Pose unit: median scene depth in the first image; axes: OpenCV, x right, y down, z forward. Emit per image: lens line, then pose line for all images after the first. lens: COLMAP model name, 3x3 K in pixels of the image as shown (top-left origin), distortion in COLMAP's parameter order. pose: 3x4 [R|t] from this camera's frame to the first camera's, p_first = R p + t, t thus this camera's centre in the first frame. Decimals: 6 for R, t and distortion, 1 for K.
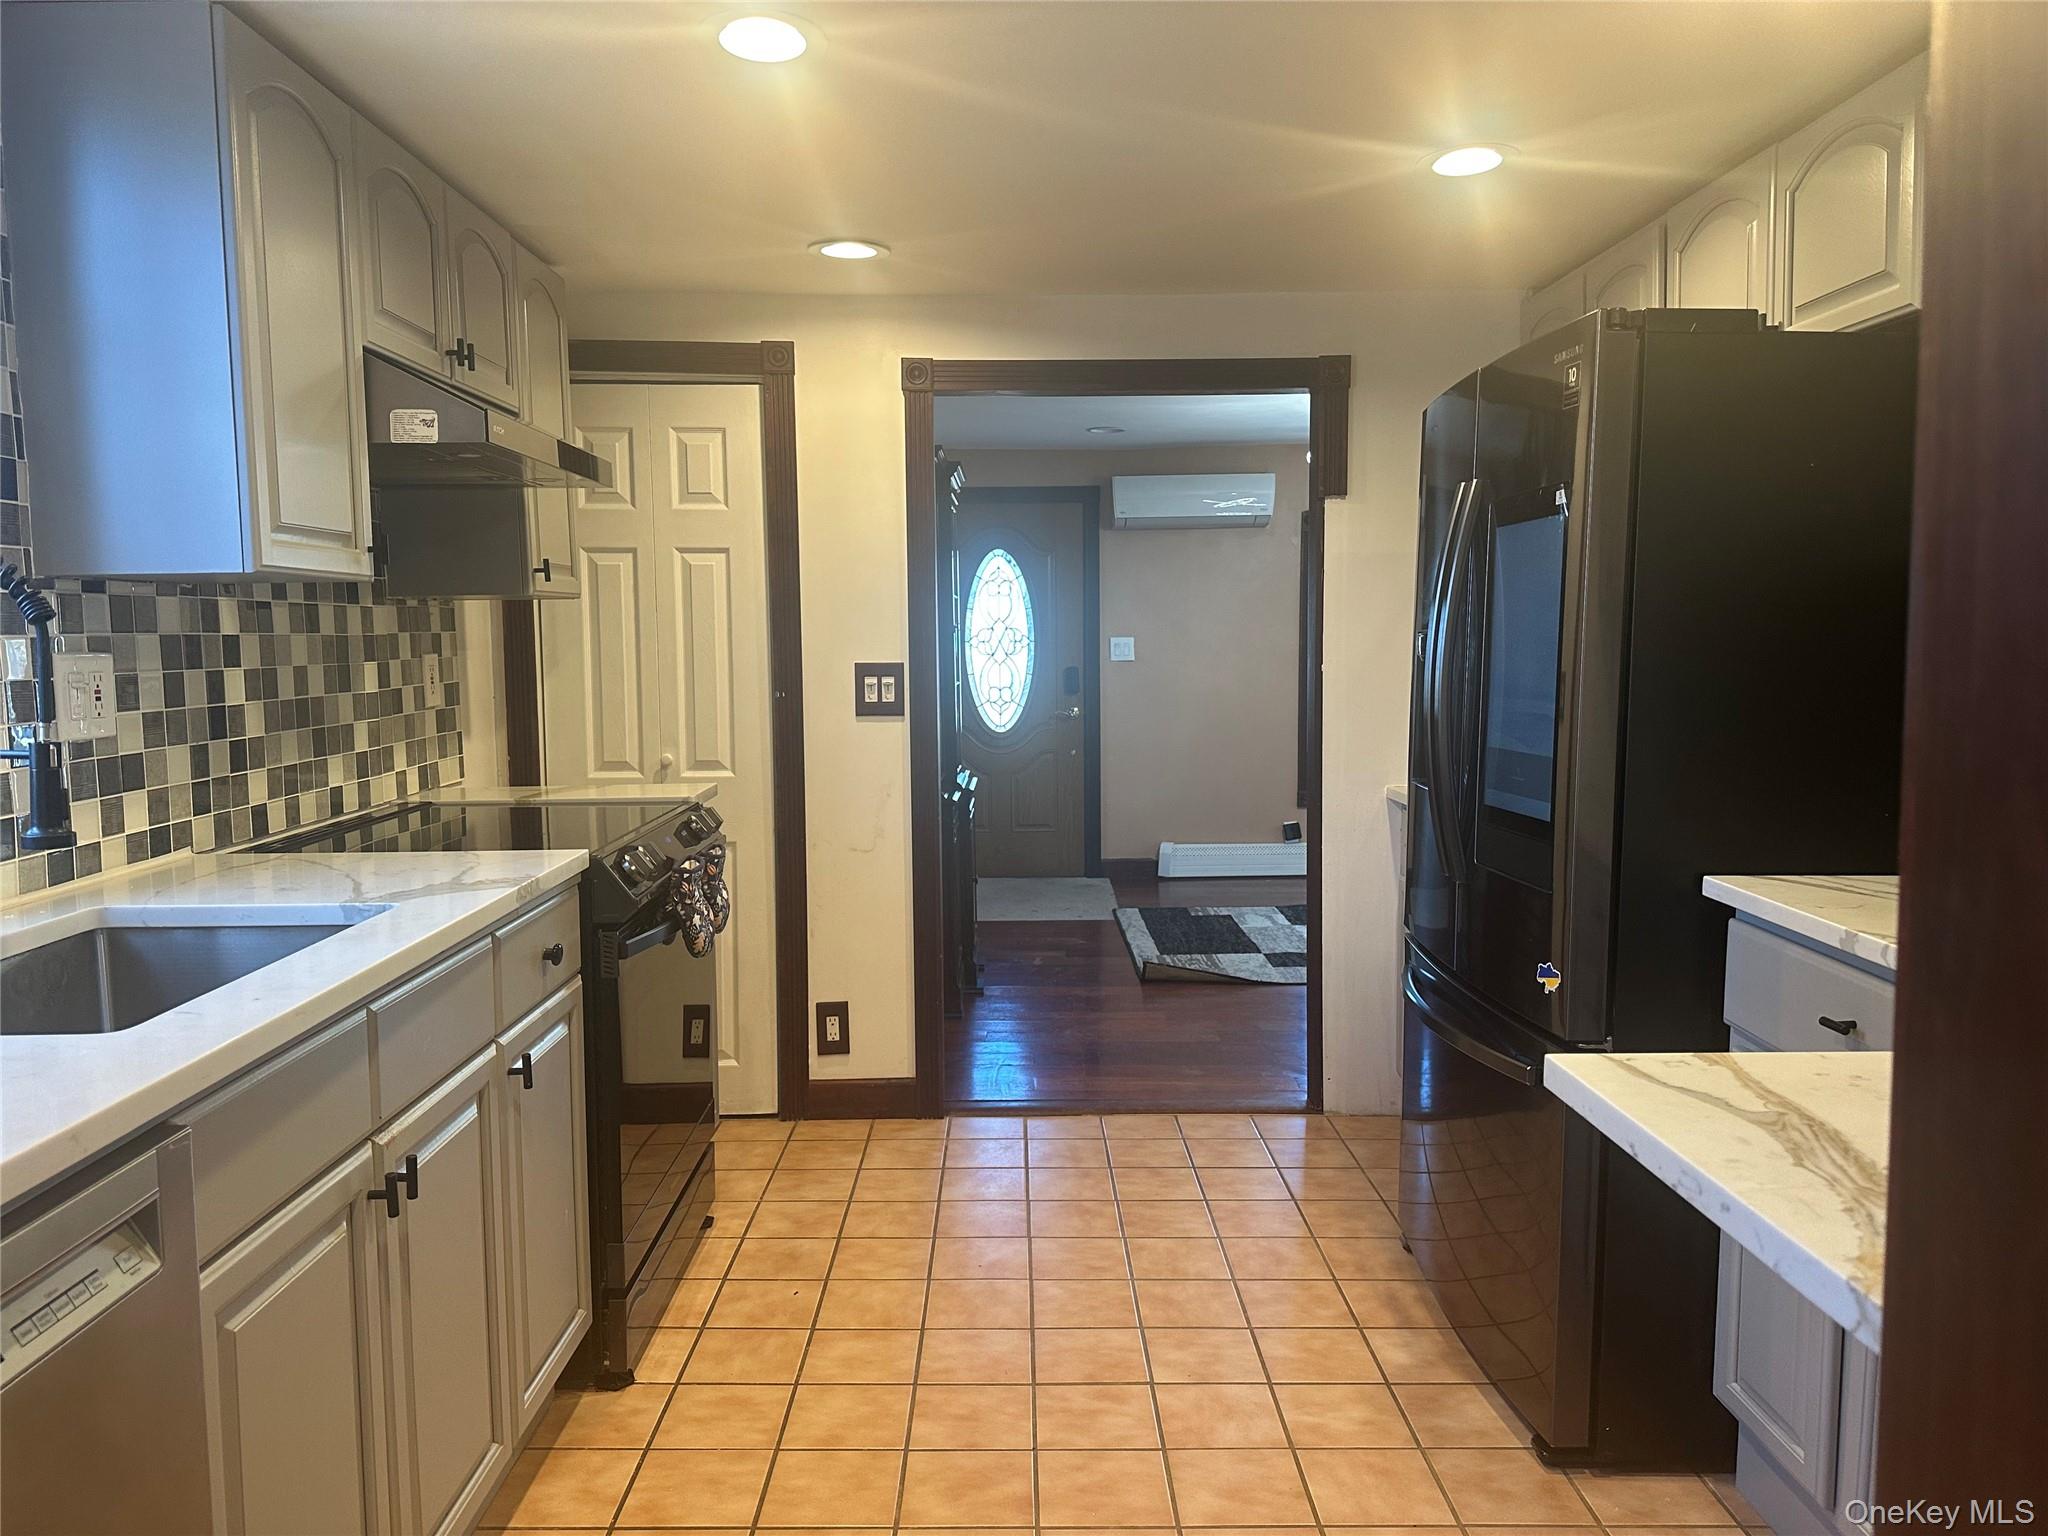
lens RADIAL K [[1460.7, 0, 1021.4], [0, 1460.7, 770.9], [0, 0, 1]] dist [0.039289, -0.028218]
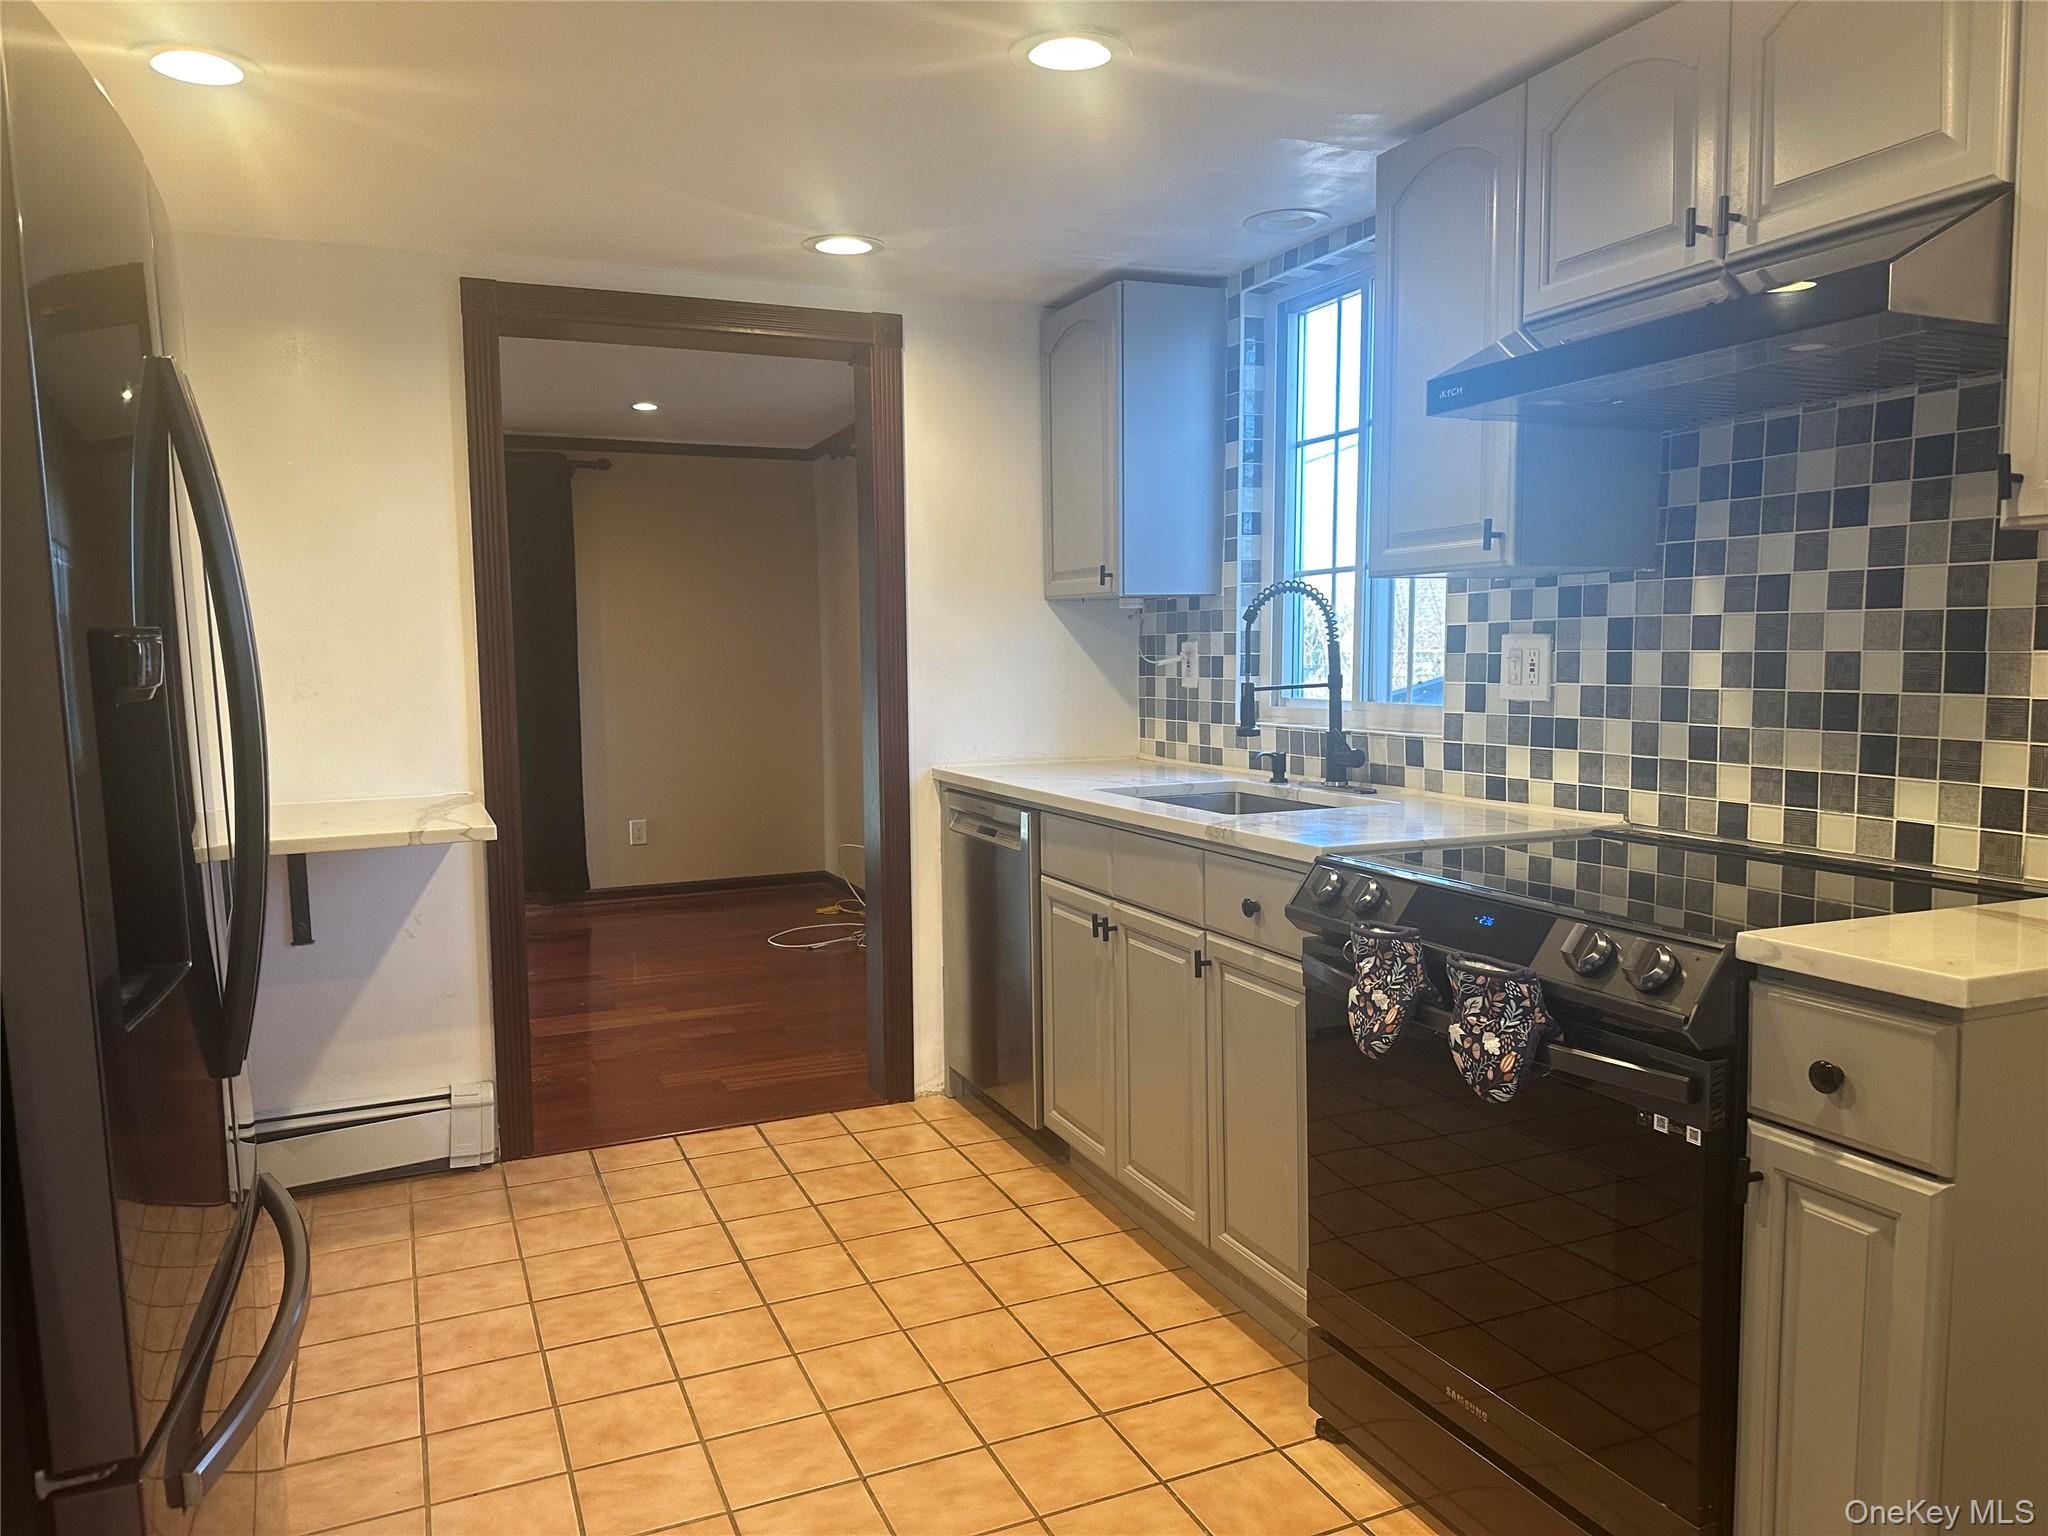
lens RADIAL K [[1460.7, 0, 1022.9], [0, 1460.7, 777.1], [0, 0, 1]] dist [0.039289, -0.028218]
pose [[-0.920570, 0.060036, -0.385936, 0.254579], [-0.012174, 0.983225, 0.181989, -0.166958], [0.390388, 0.172232, -0.904397, 1.811206]]
